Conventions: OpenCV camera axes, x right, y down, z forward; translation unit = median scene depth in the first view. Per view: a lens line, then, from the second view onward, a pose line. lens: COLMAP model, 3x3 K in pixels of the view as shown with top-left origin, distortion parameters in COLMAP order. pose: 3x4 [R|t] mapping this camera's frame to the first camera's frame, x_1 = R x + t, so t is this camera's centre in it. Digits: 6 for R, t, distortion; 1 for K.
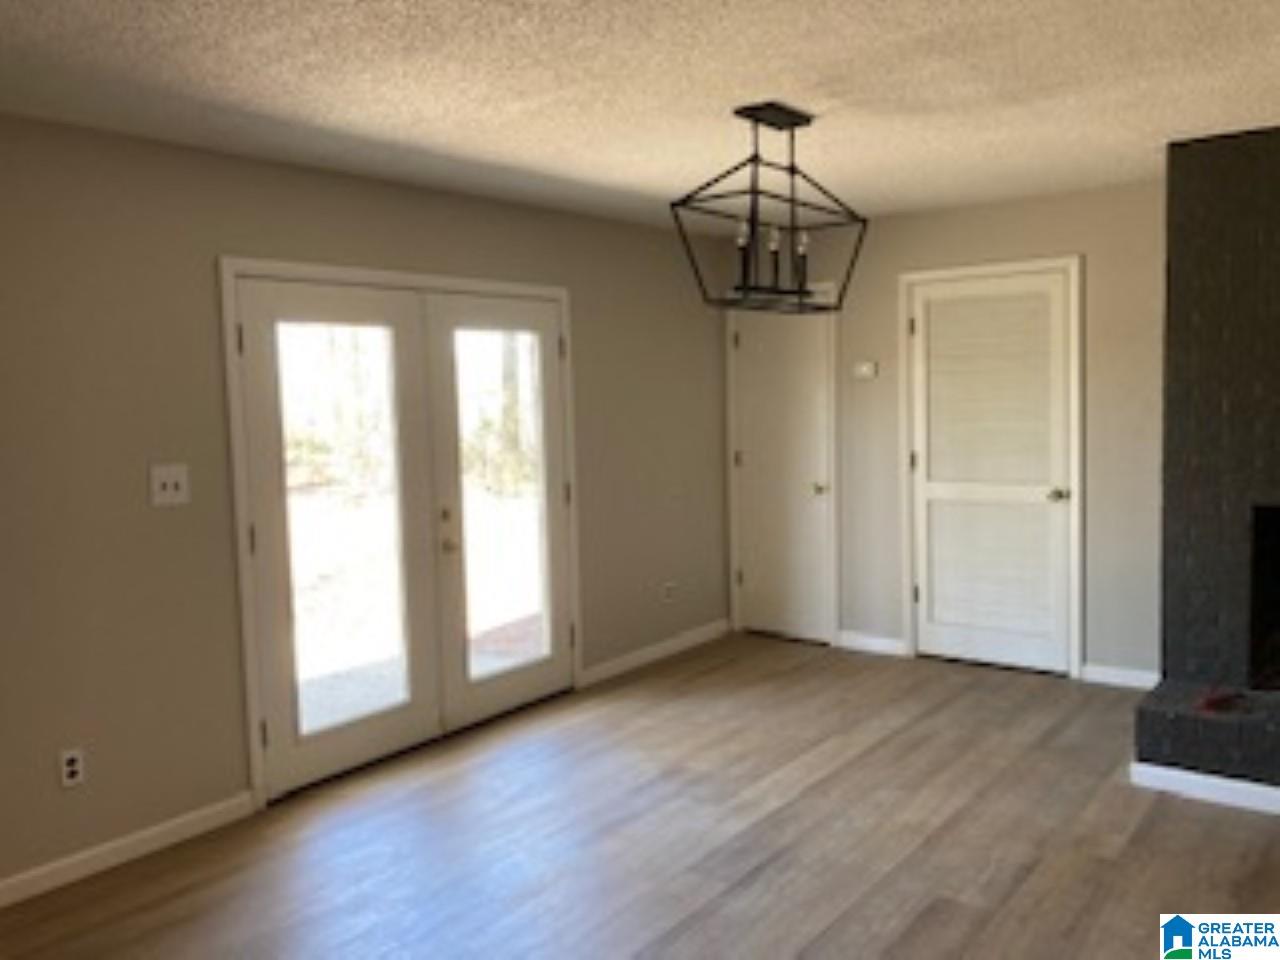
lens RADIAL K [[1092.7, 0, 633.8], [0, 1092.7, 445.3], [0, 0, 1]] dist [0.052177, -0.009958]
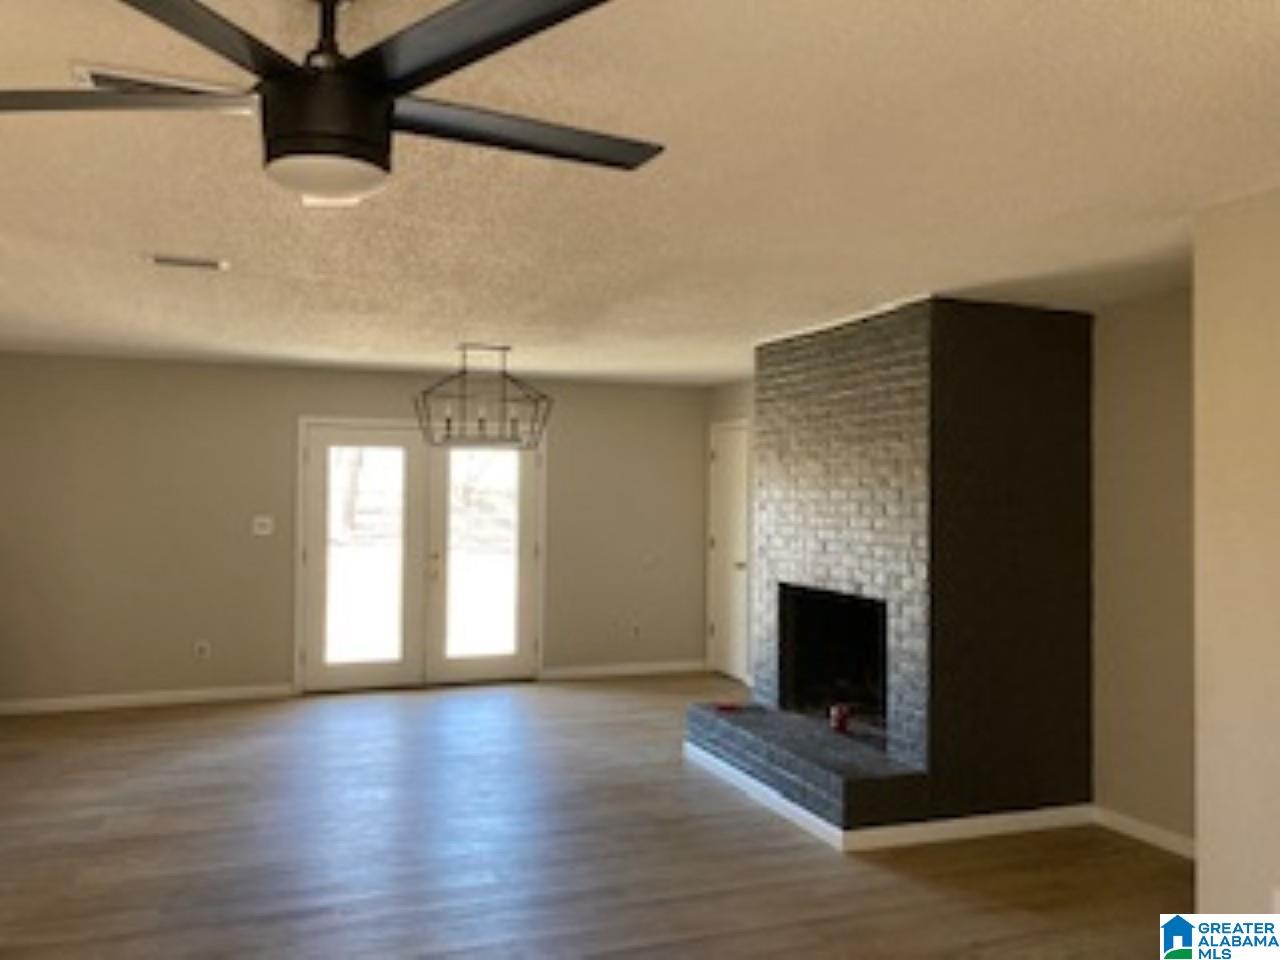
lens RADIAL K [[1092.7, 0, 633.8], [0, 1092.7, 445.3], [0, 0, 1]] dist [0.052177, -0.009958]
pose [[0.846095, 0.019134, -0.532689, 1.030433], [-0.063906, 0.995789, -0.065735, -0.019271], [0.529188, 0.089660, 0.843754, -0.323426]]
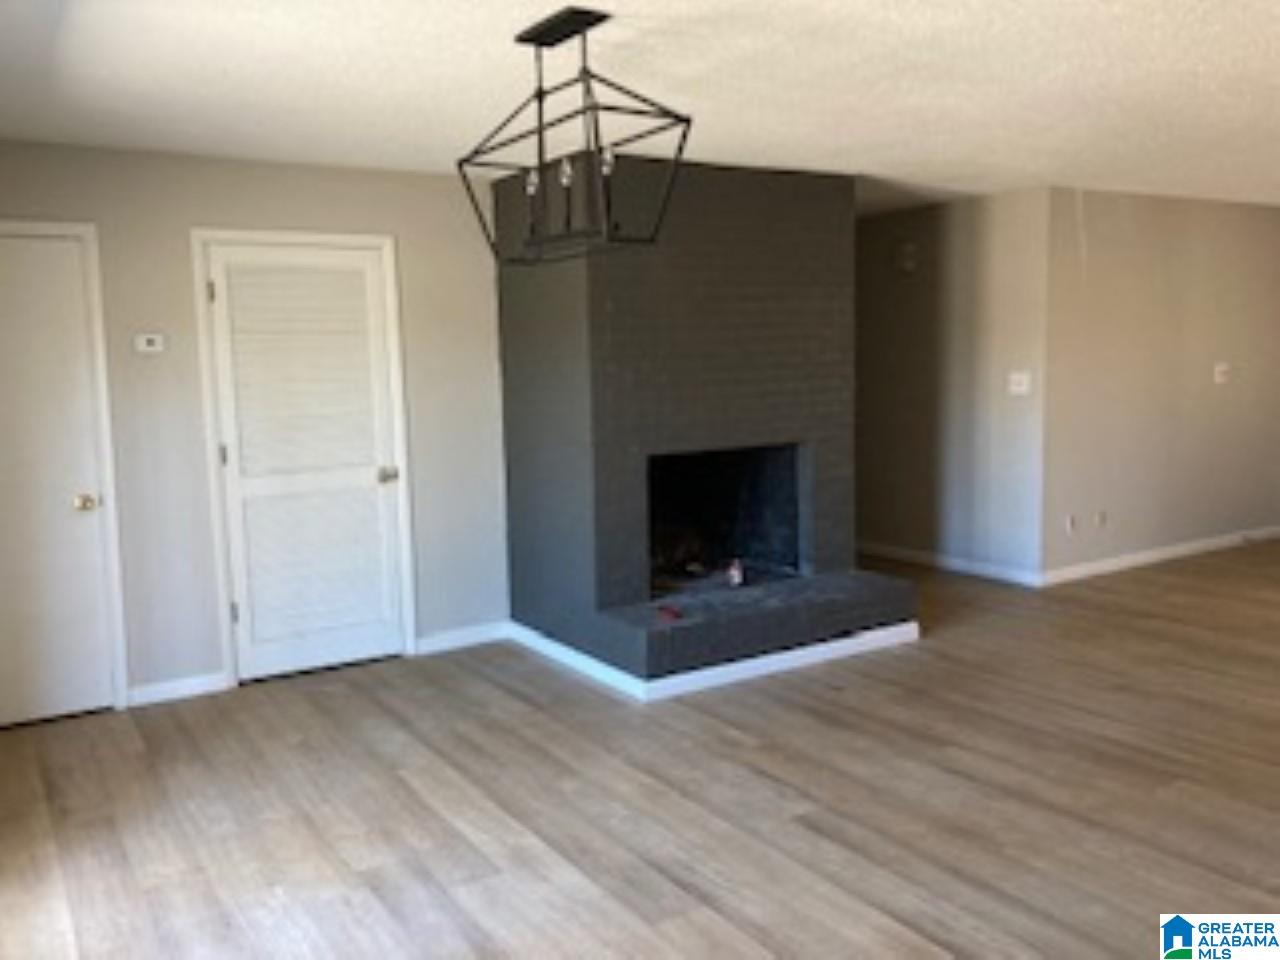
lens RADIAL K [[1092.7, 0, 633.8], [0, 1092.7, 445.3], [0, 0, 1]] dist [0.052177, -0.009958]
pose [[0.326728, -0.057710, 0.943355, -0.534695], [0.060823, 0.997349, 0.039947, -0.009478], [-0.943159, 0.044326, 0.329371, 0.527402]]
